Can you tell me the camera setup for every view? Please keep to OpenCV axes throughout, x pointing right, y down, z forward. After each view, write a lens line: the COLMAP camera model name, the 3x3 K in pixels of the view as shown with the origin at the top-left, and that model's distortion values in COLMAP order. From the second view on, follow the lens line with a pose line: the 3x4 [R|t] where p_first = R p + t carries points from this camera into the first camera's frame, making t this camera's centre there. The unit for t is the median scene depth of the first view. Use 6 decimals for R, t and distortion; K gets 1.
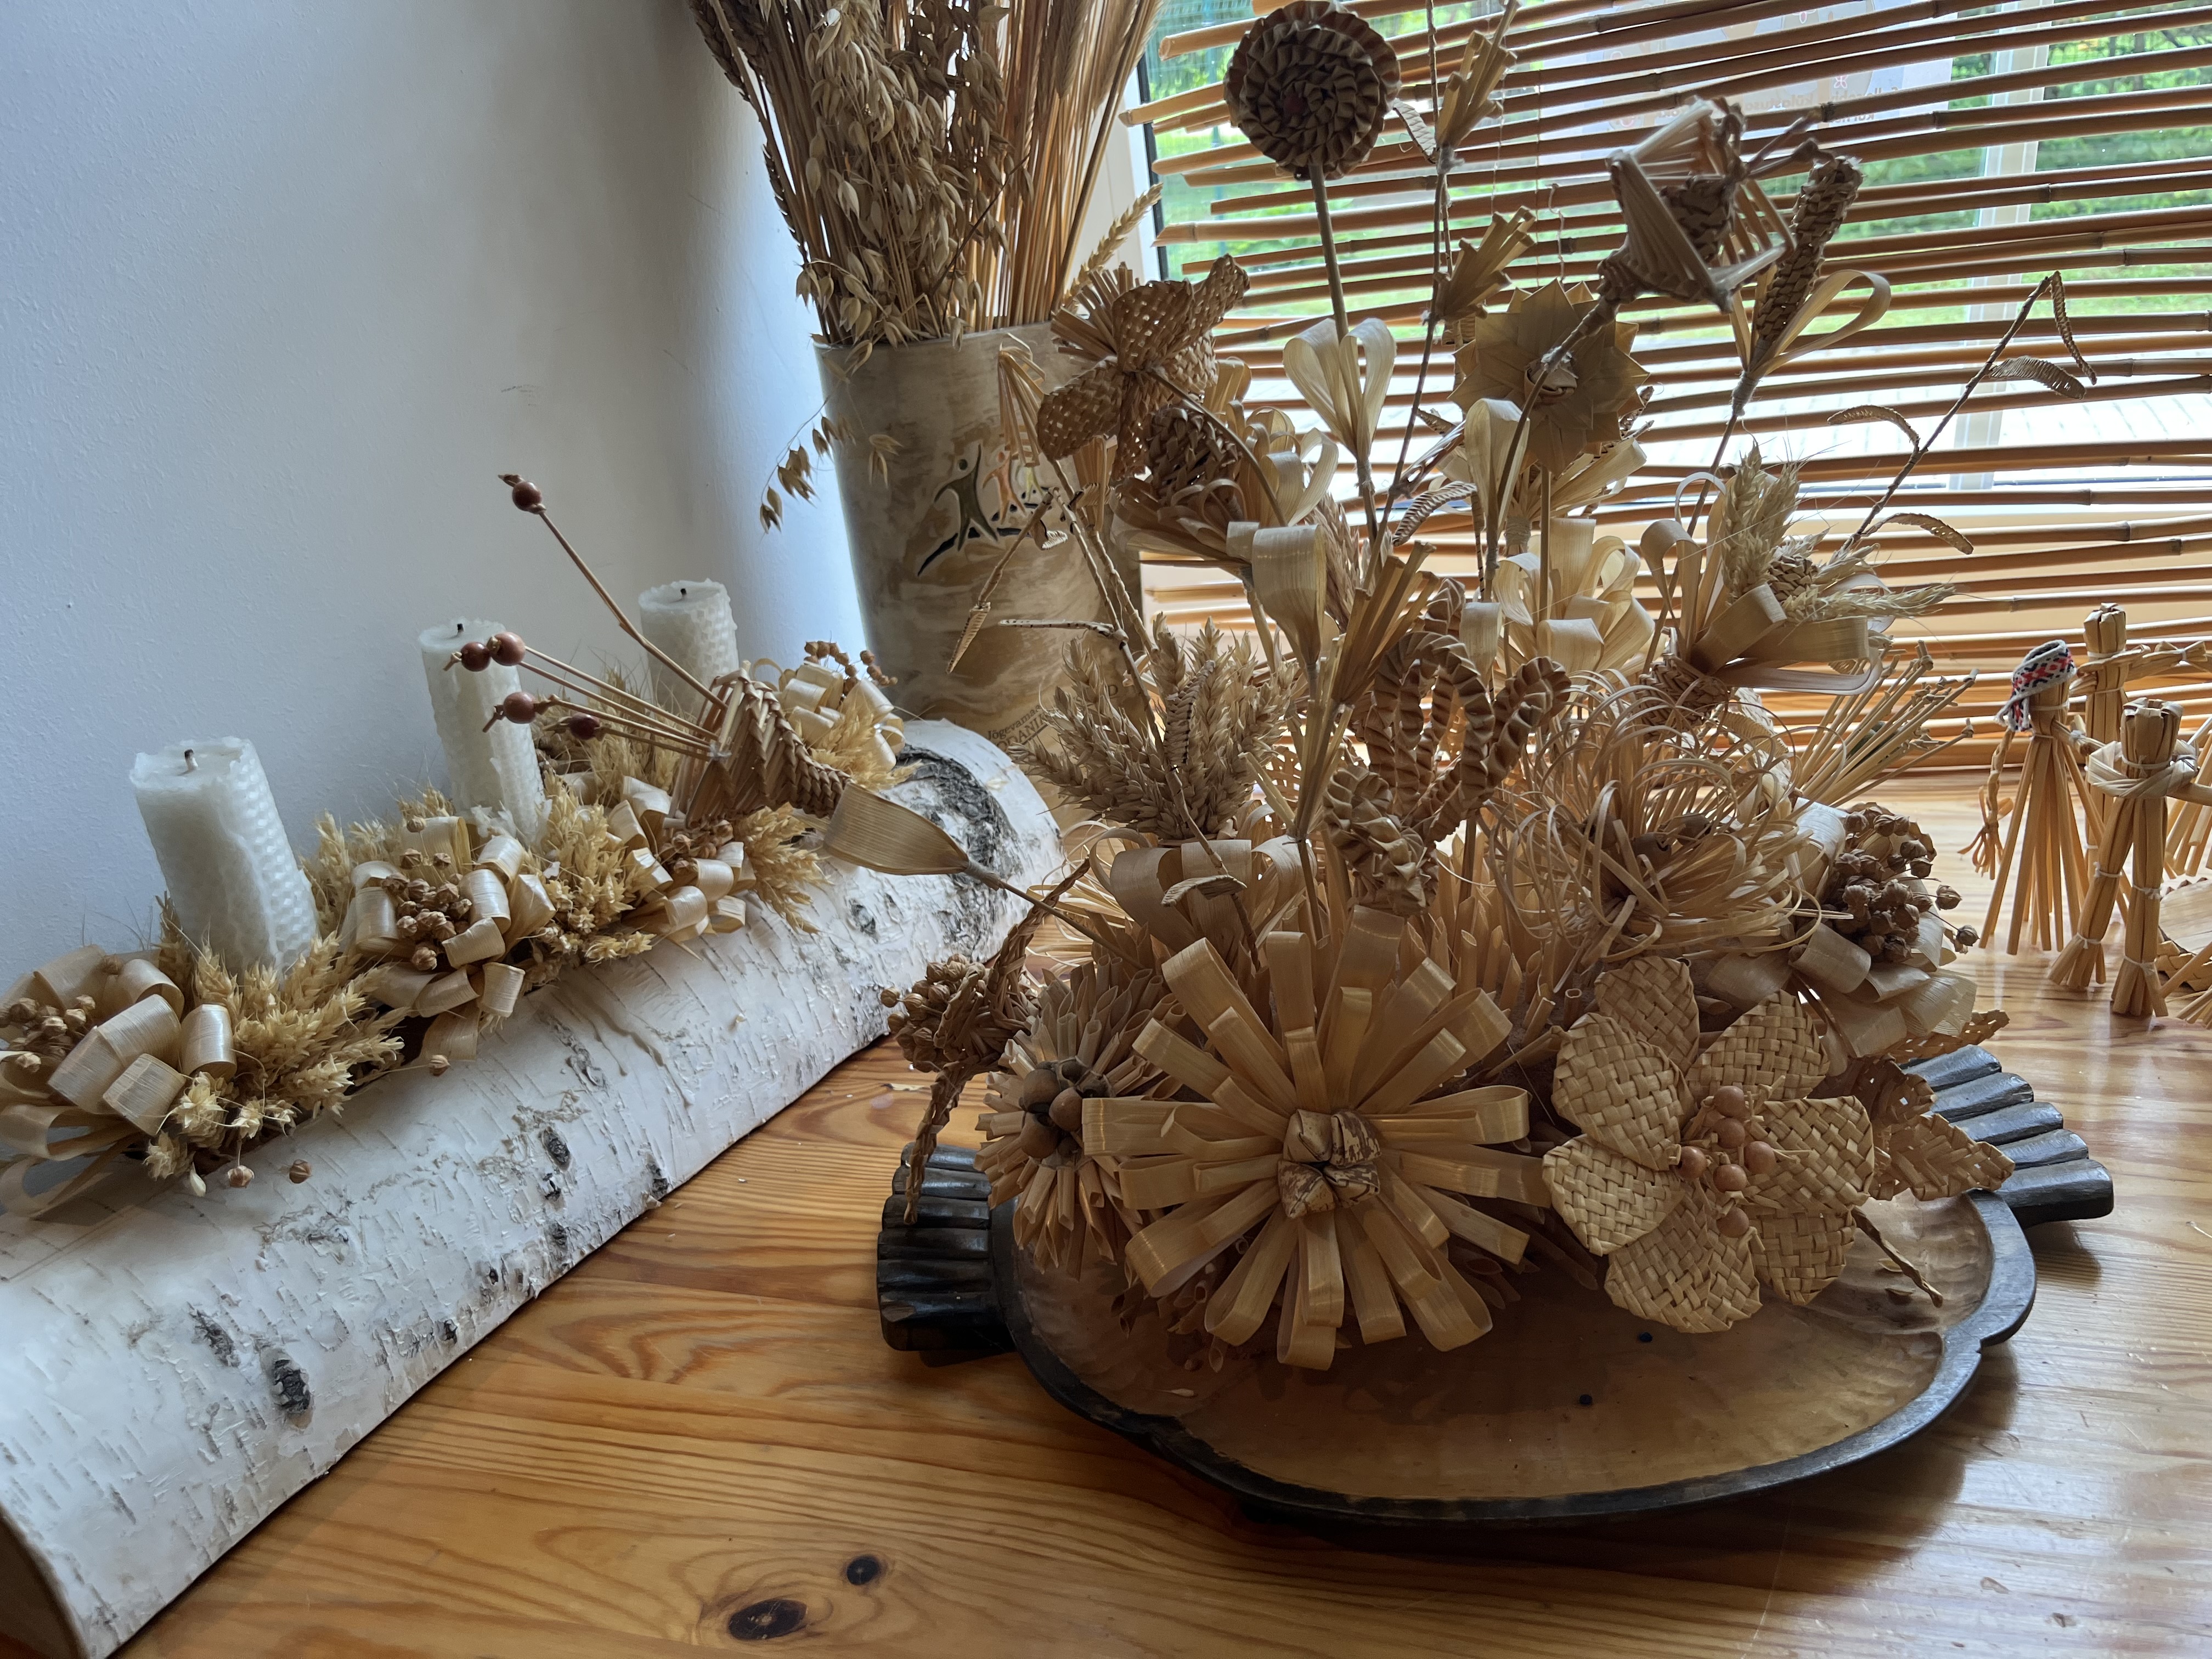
lens RADIAL K [[1675.2, 0, 1135.3], [0, 1675.2, 818.1], [0, 0, 1]] dist [0.055163, -0.105652]
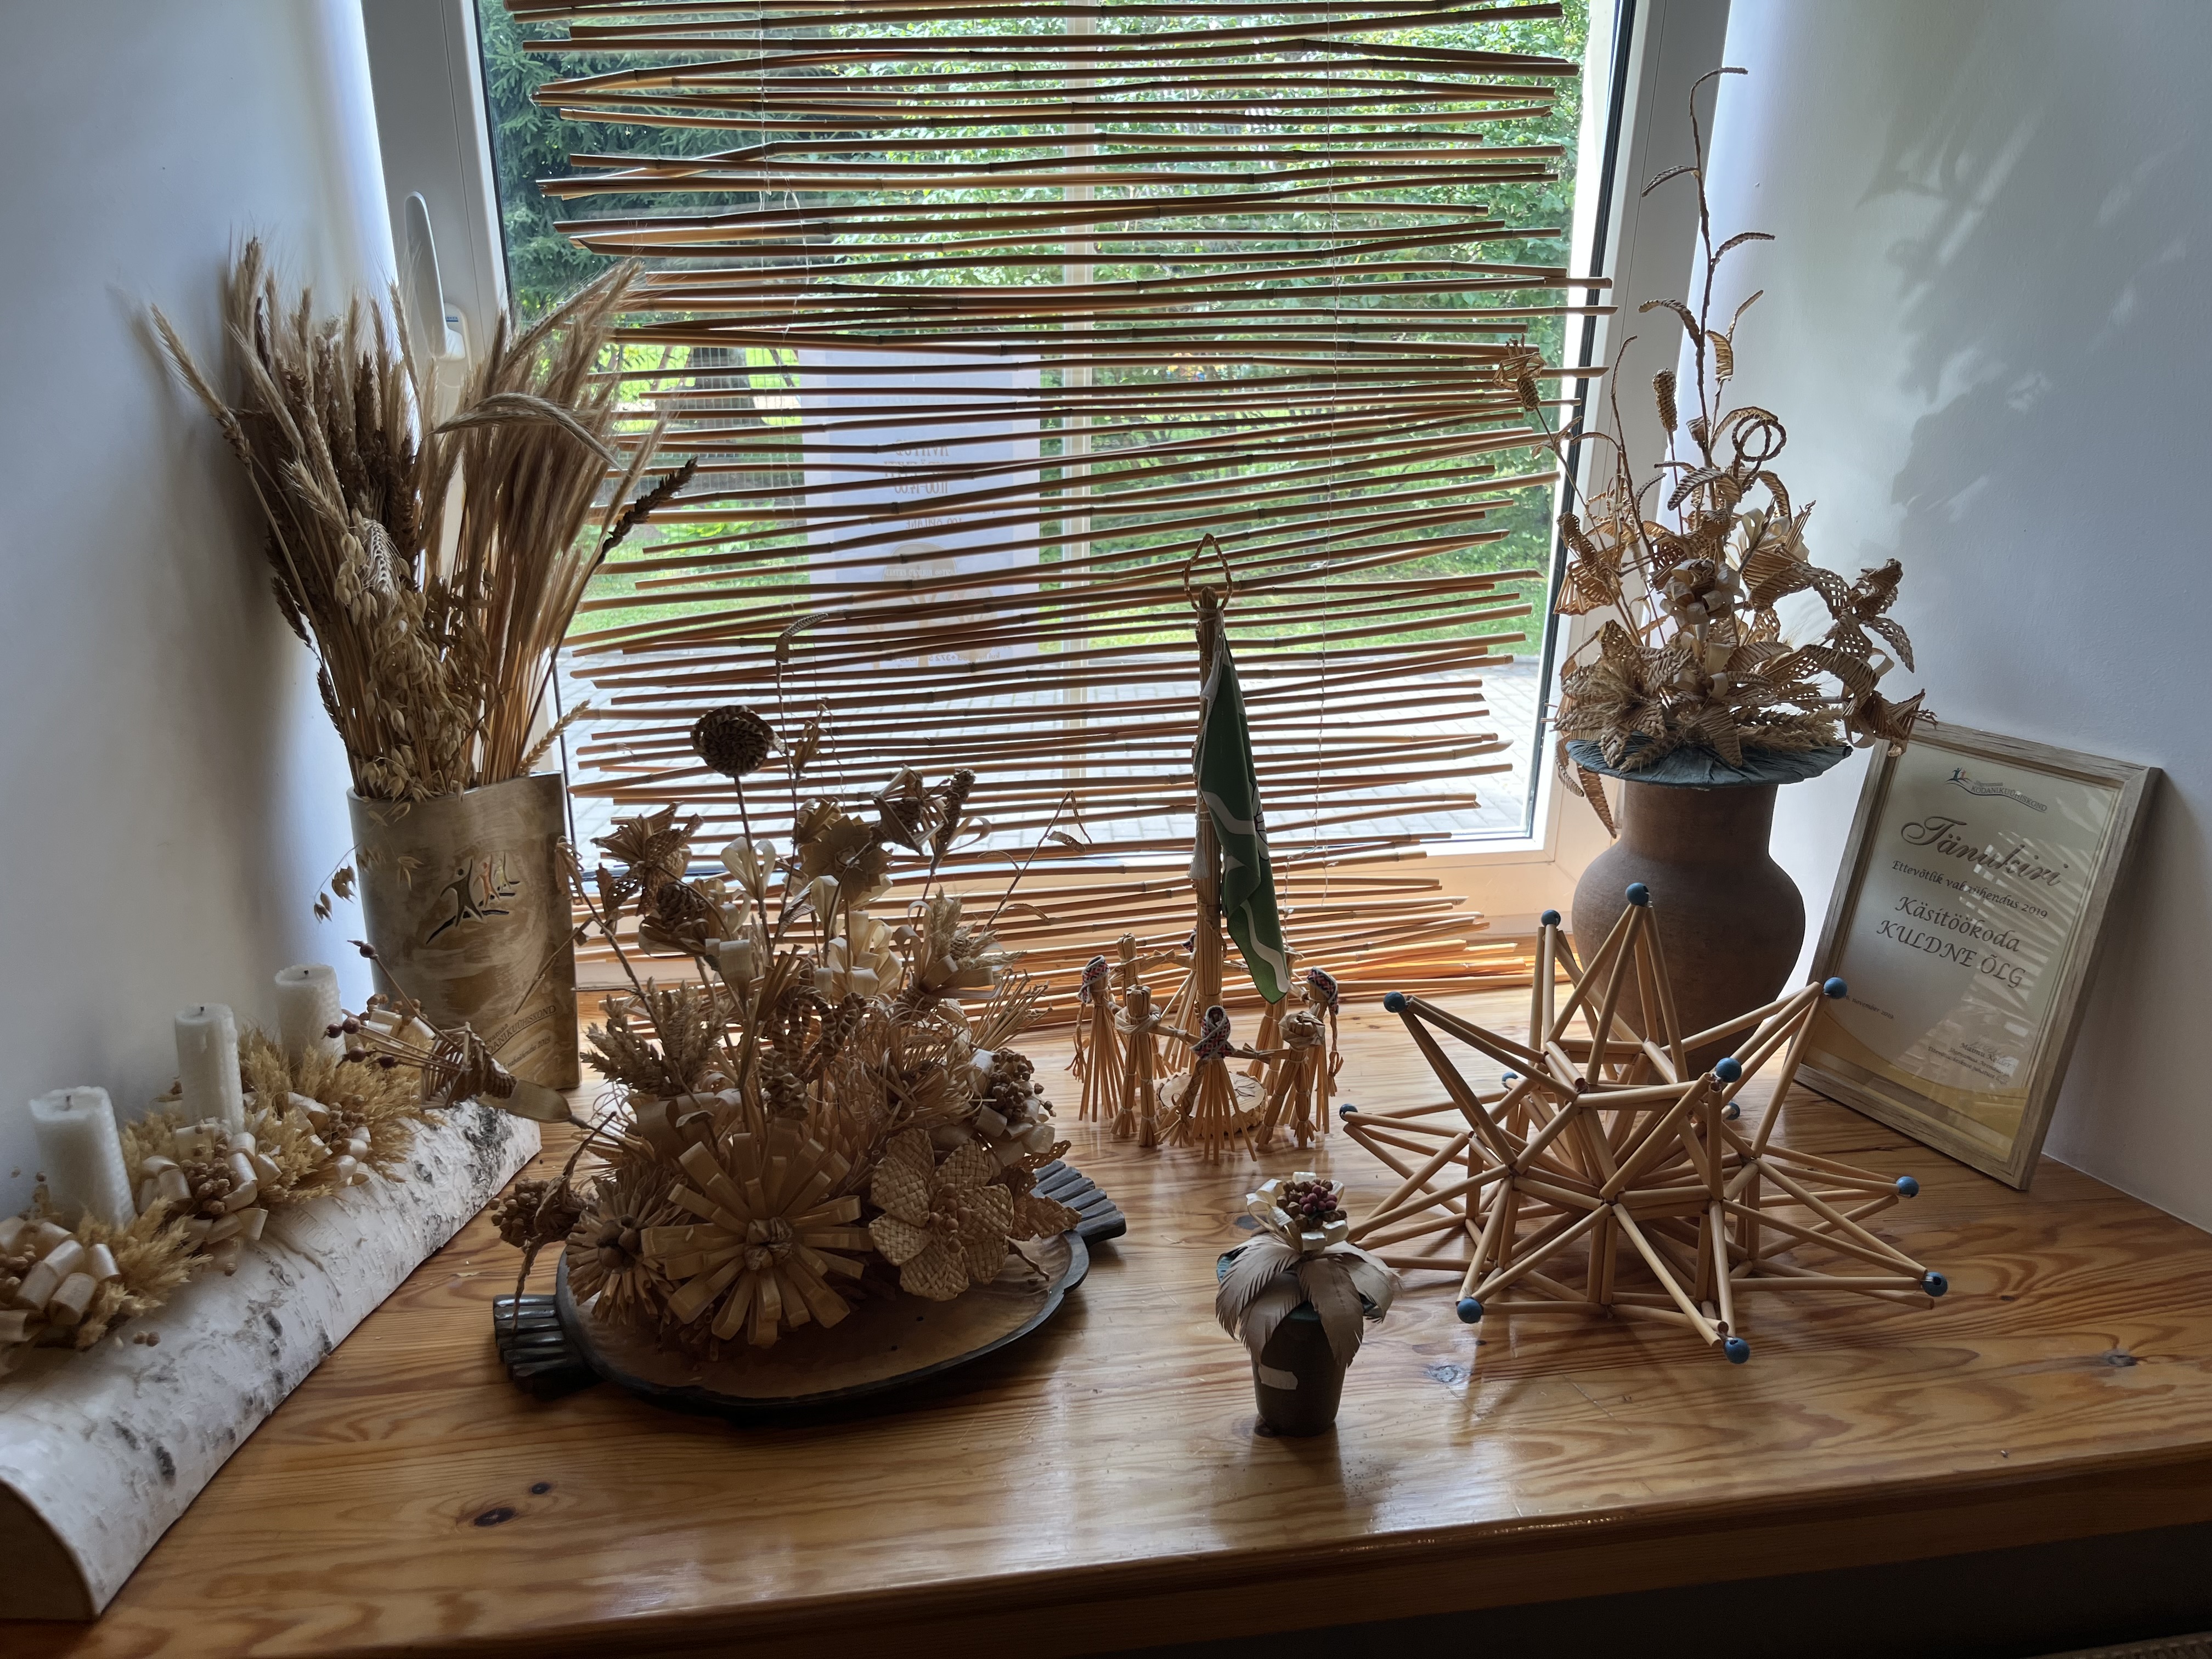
lens RADIAL K [[1675.2, 0, 1135.3], [0, 1675.2, 818.1], [0, 0, 1]] dist [0.055163, -0.105652]
pose [[0.904151, -0.019743, 0.426756, -0.321824], [0.085938, 0.986917, -0.136417, 0.007822], [-0.418480, 0.160016, 0.894019, -1.037027]]
